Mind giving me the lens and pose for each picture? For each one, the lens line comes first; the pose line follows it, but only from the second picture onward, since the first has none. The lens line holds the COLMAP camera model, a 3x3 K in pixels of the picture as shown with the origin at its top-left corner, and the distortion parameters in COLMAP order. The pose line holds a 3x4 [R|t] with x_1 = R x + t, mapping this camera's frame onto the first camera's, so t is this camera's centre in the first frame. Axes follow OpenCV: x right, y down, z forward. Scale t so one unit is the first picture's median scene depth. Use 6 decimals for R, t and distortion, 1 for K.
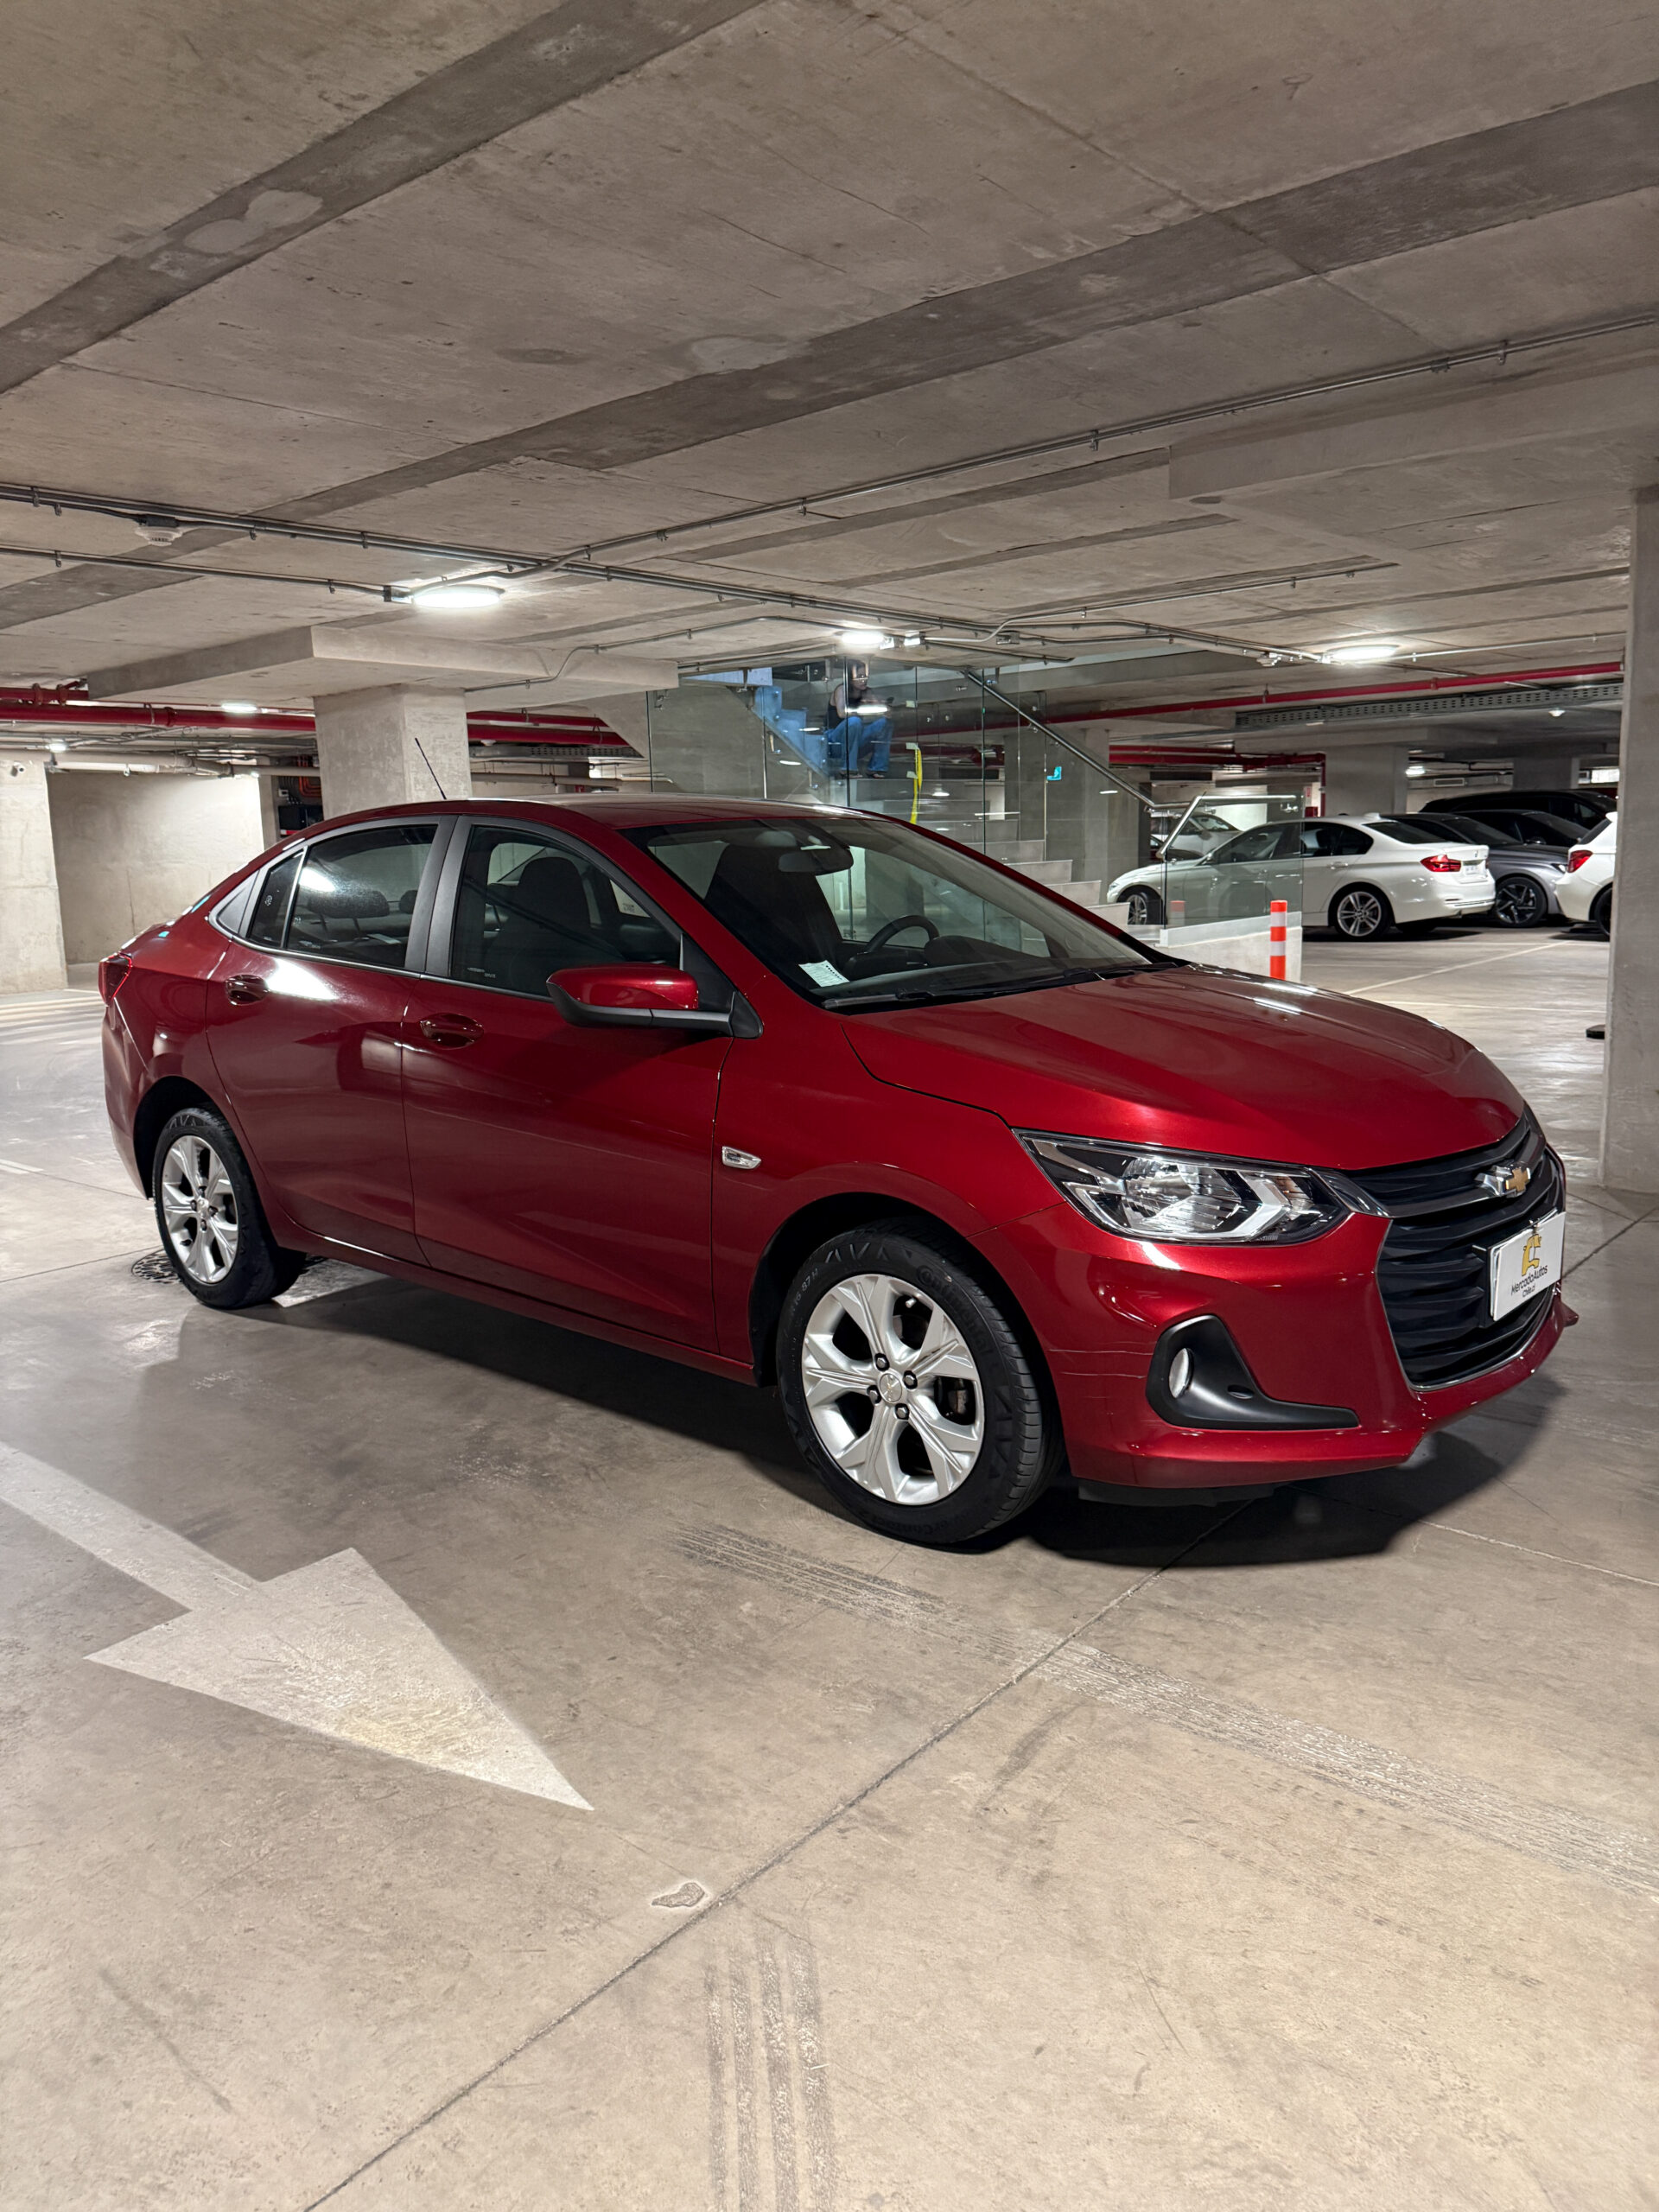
lens RADIAL K [[1562.3, 0, 827.9], [0, 1562.3, 1116.0], [0, 0, 1]] dist [0.036824, -0.041040]
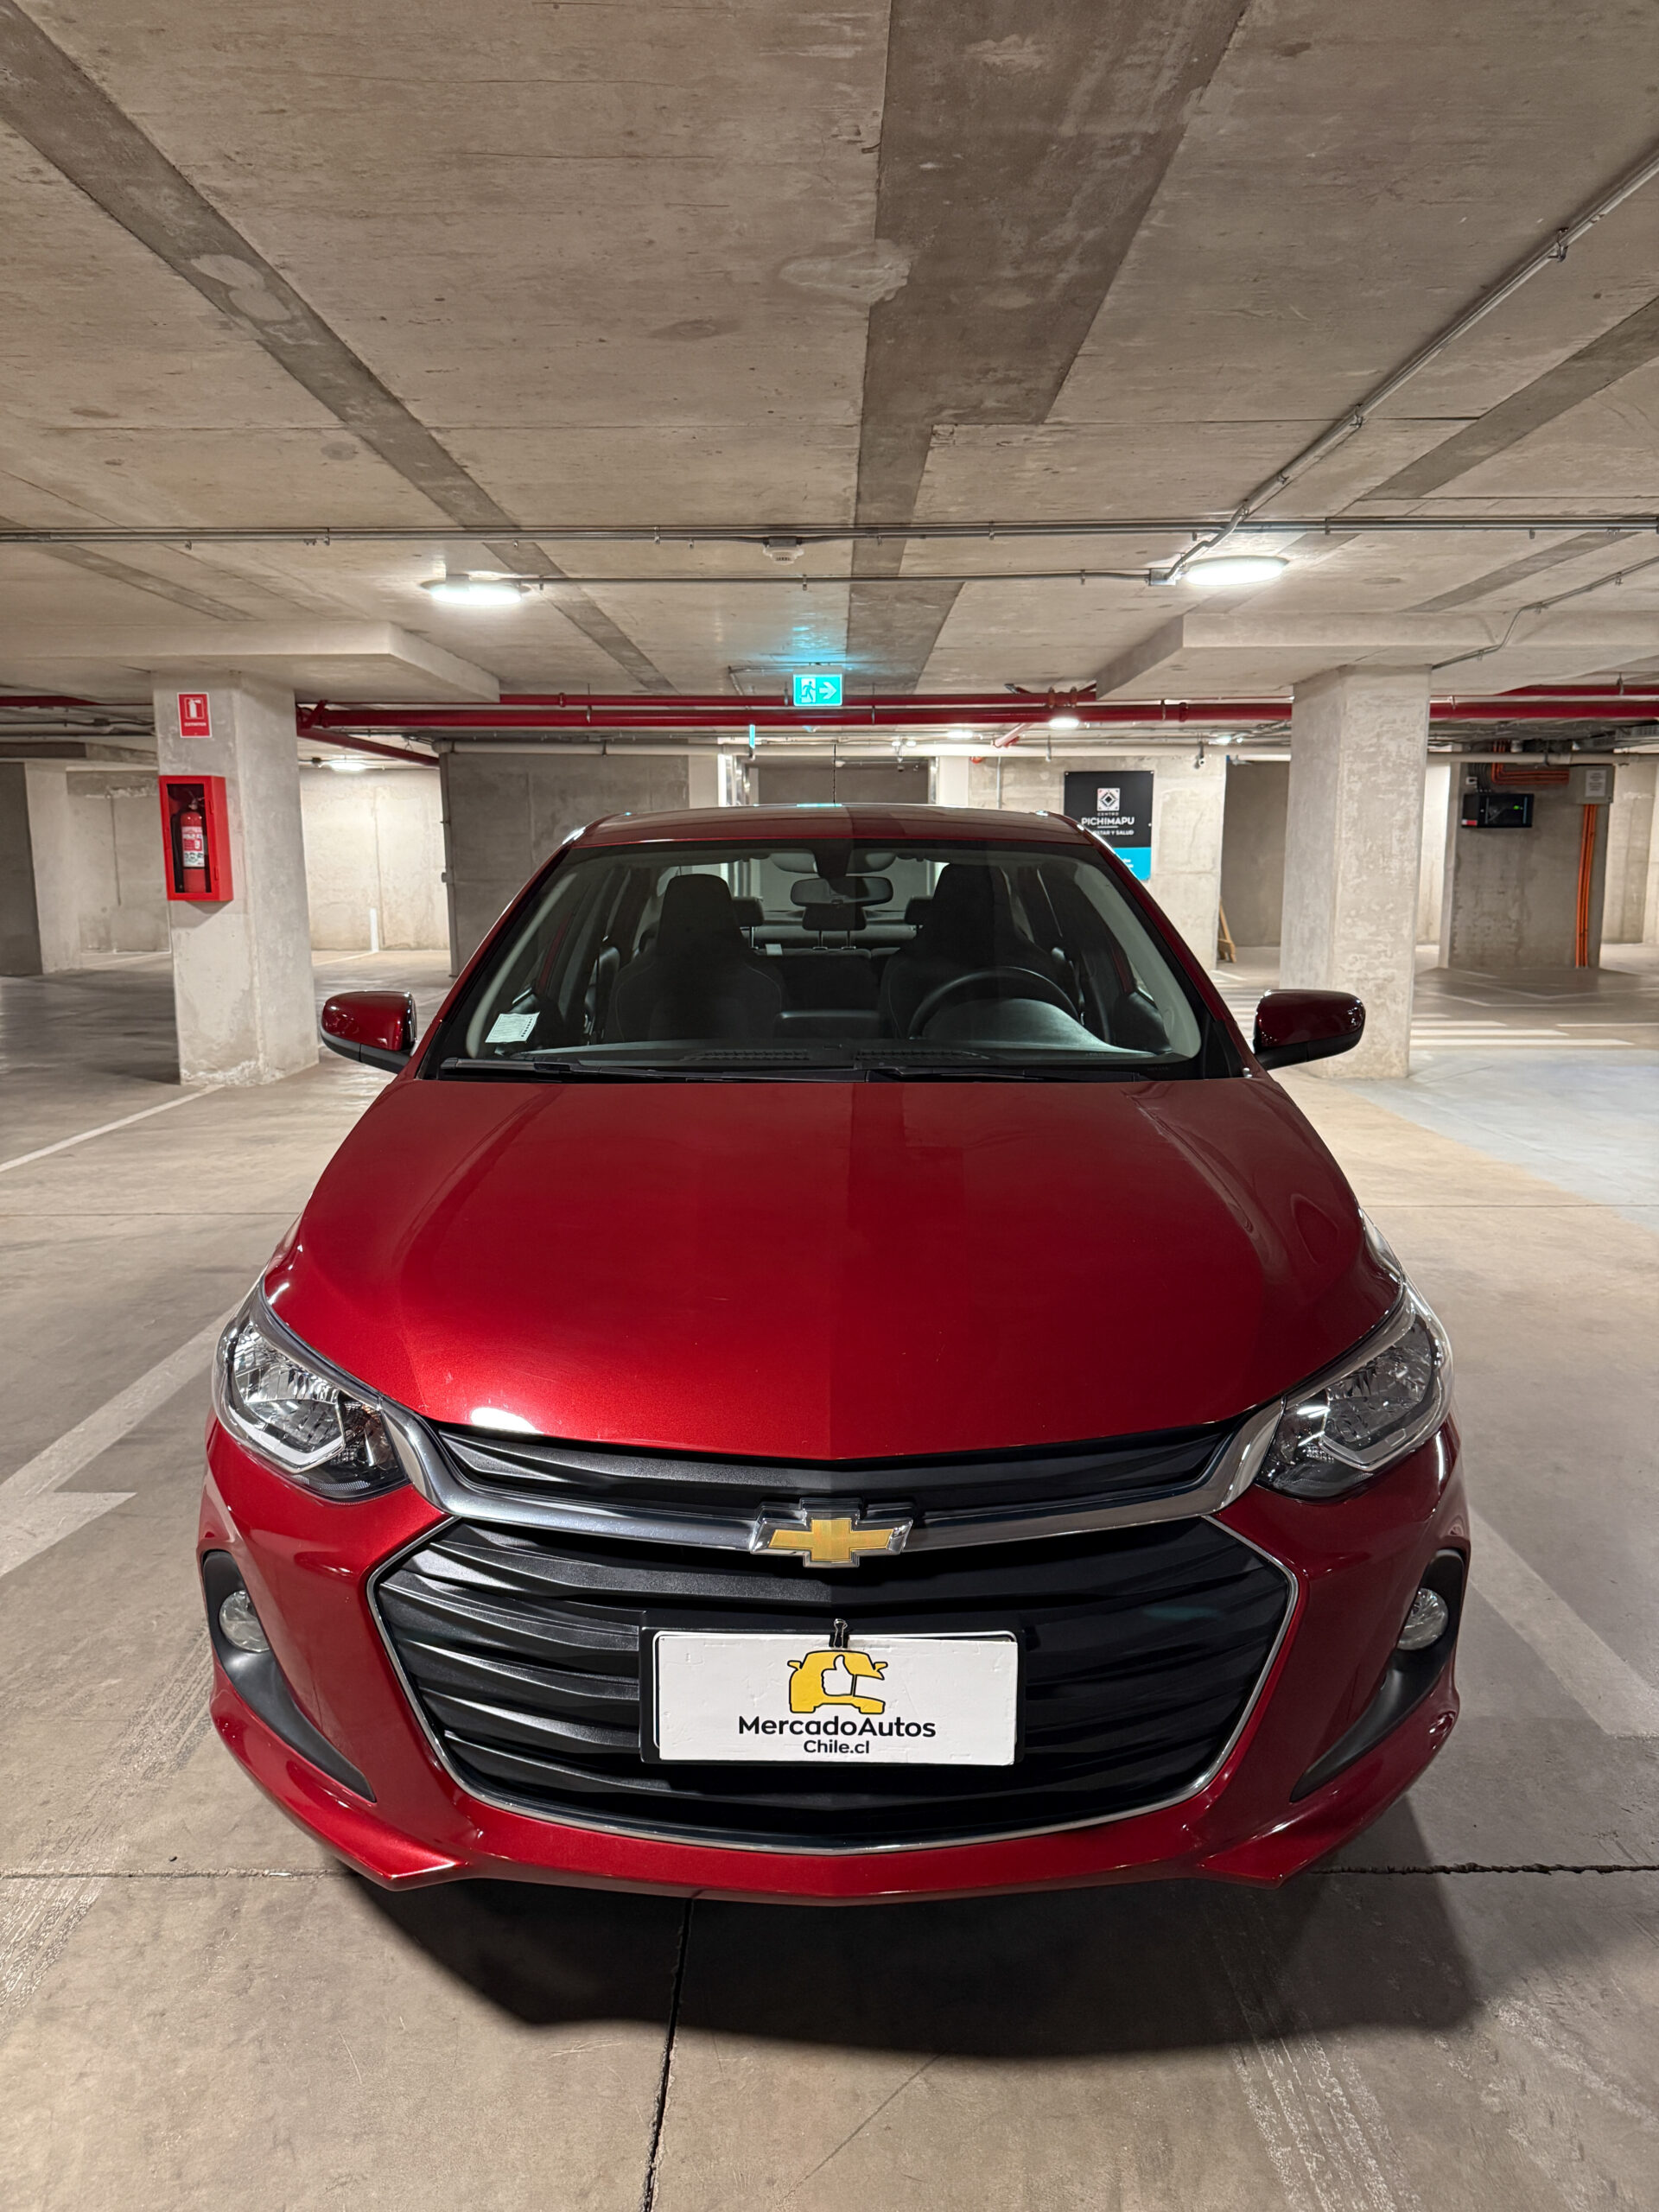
lens RADIAL K [[1562.3, 0, 828.0], [0, 1562.3, 1128.0], [0, 0, 1]] dist [0.036824, -0.041040]
pose [[0.651166, 0.159765, -0.741929, 0.705027], [-0.145904, 0.985709, 0.084205, -0.128291], [0.744778, 0.053419, 0.665170, 0.535468]]
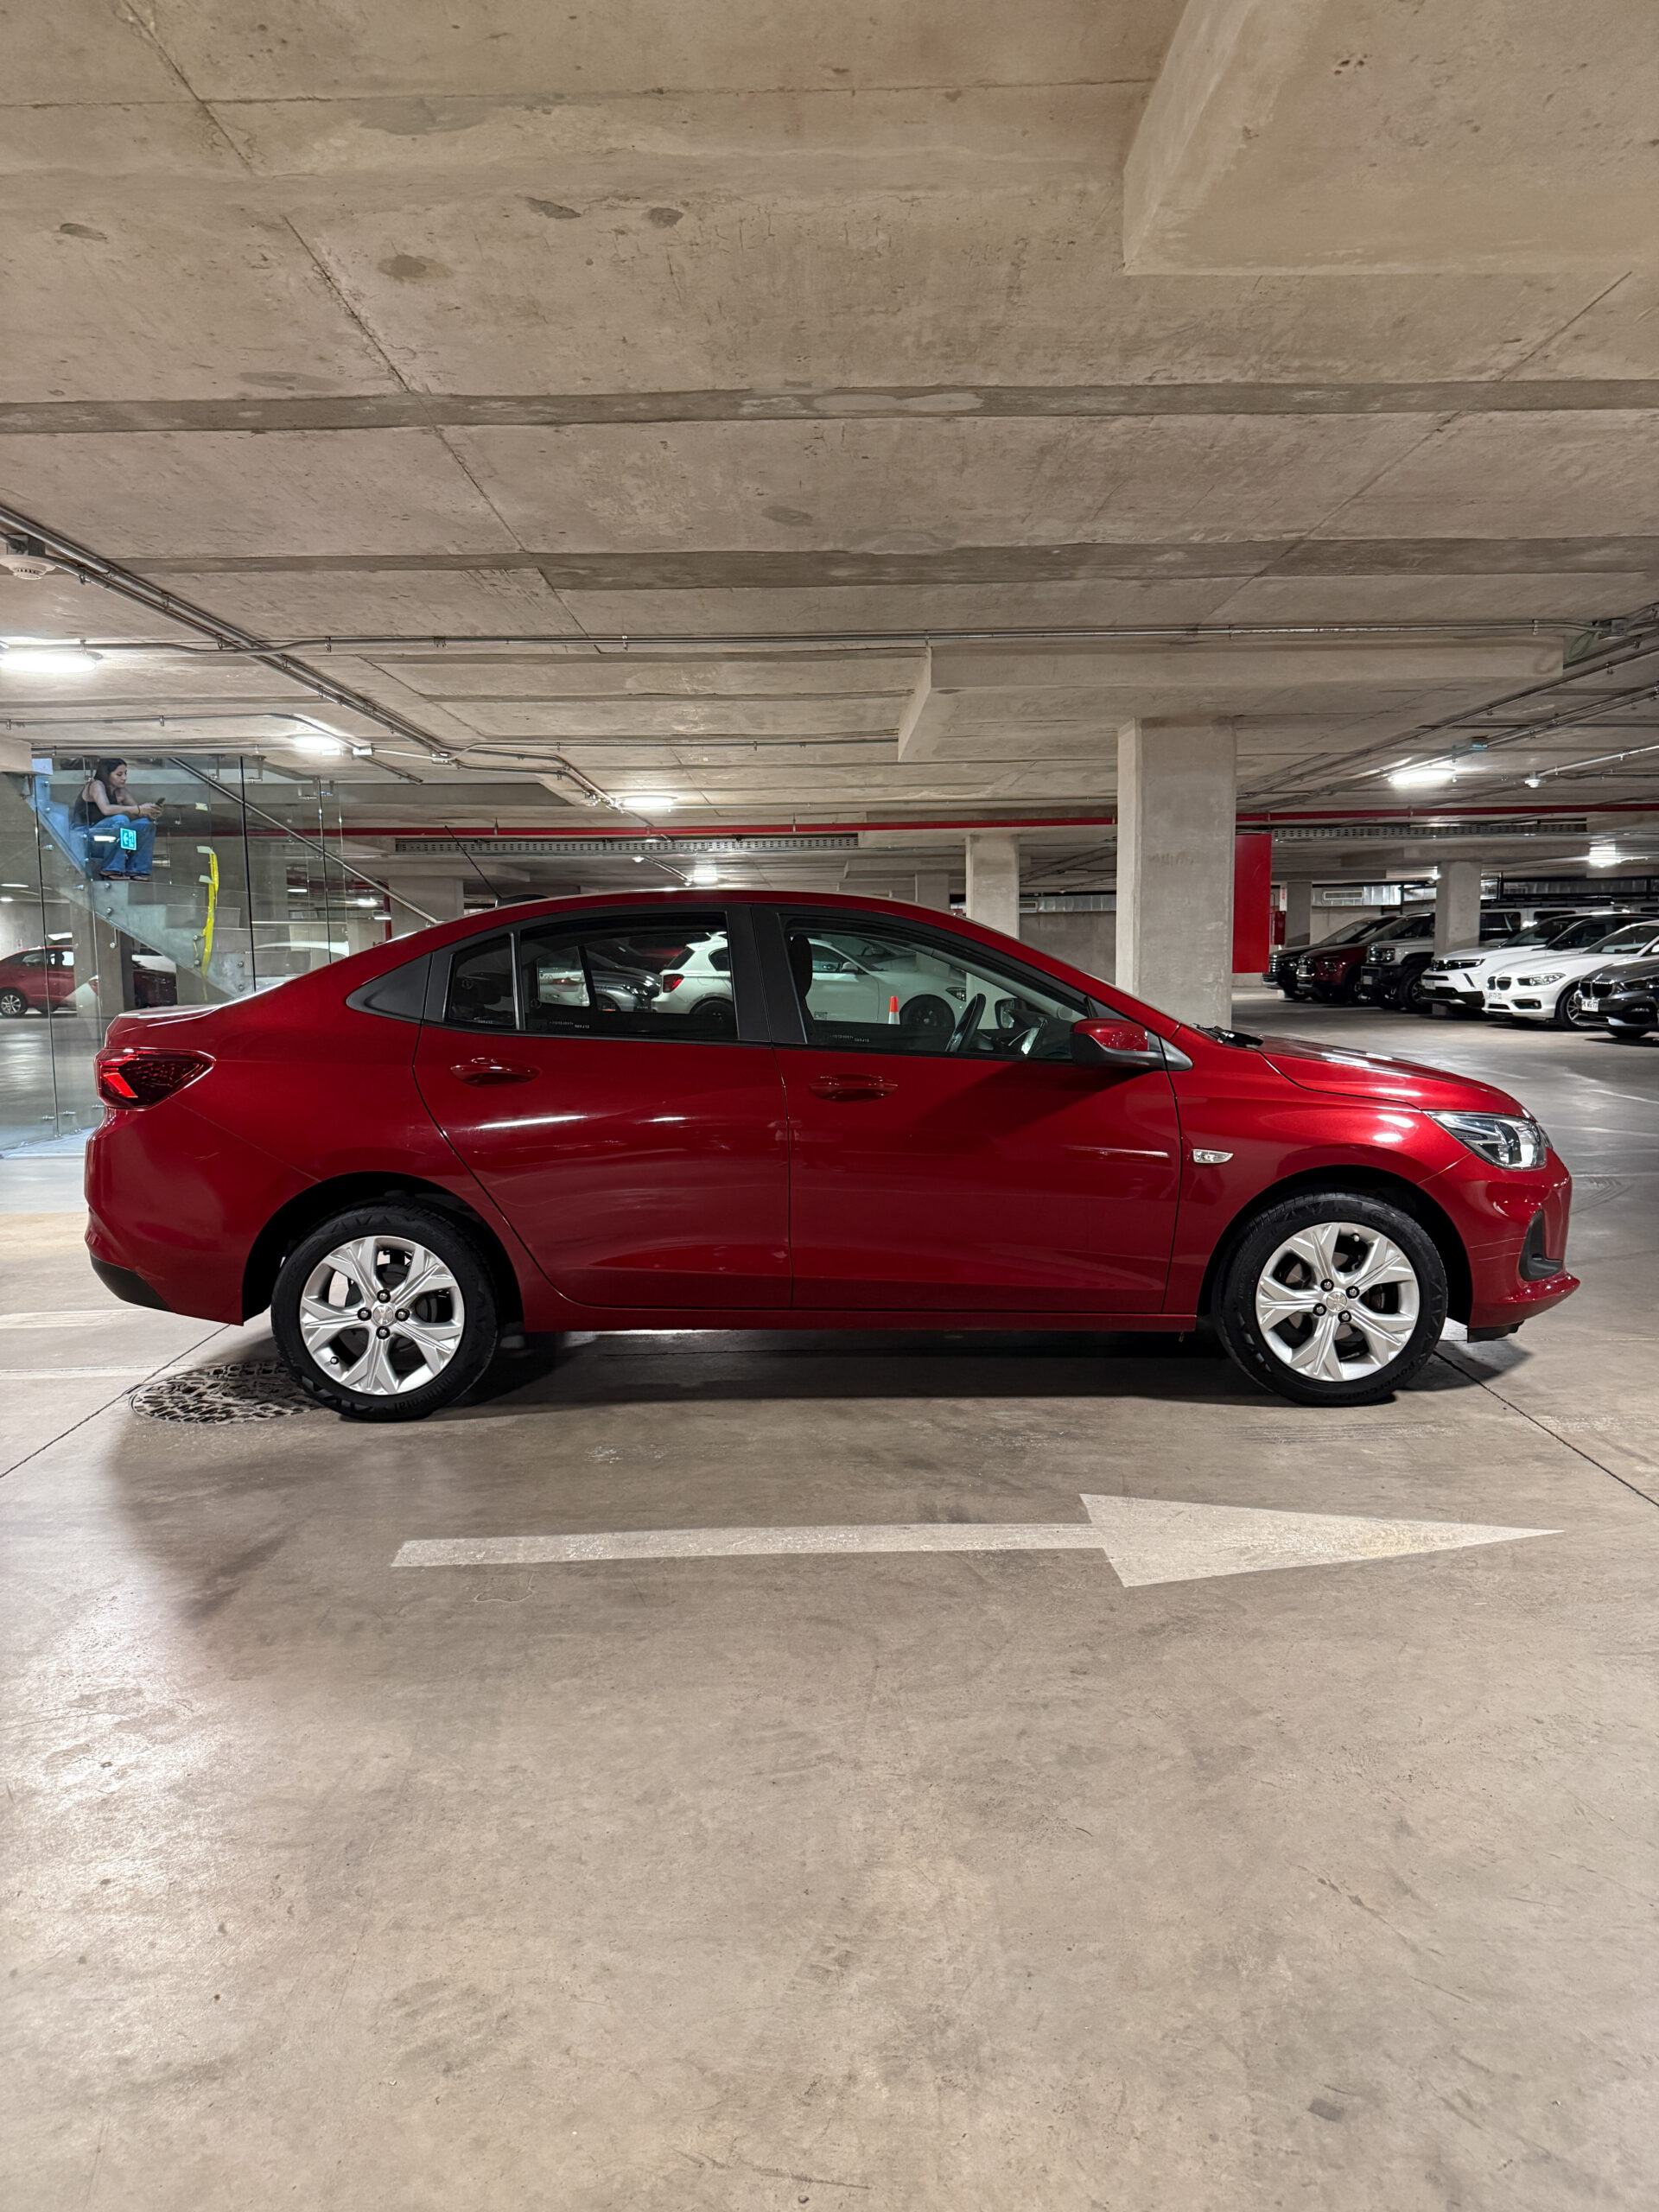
lens RADIAL K [[1562.3, 0, 832.5], [0, 1562.3, 1121.6], [0, 0, 1]] dist [0.036824, -0.041040]
pose [[0.747715, -0.054028, 0.661818, -1.079260], [0.104702, 0.993809, -0.037161, 0.012287], [-0.655713, 0.097080, 0.748743, 0.170195]]
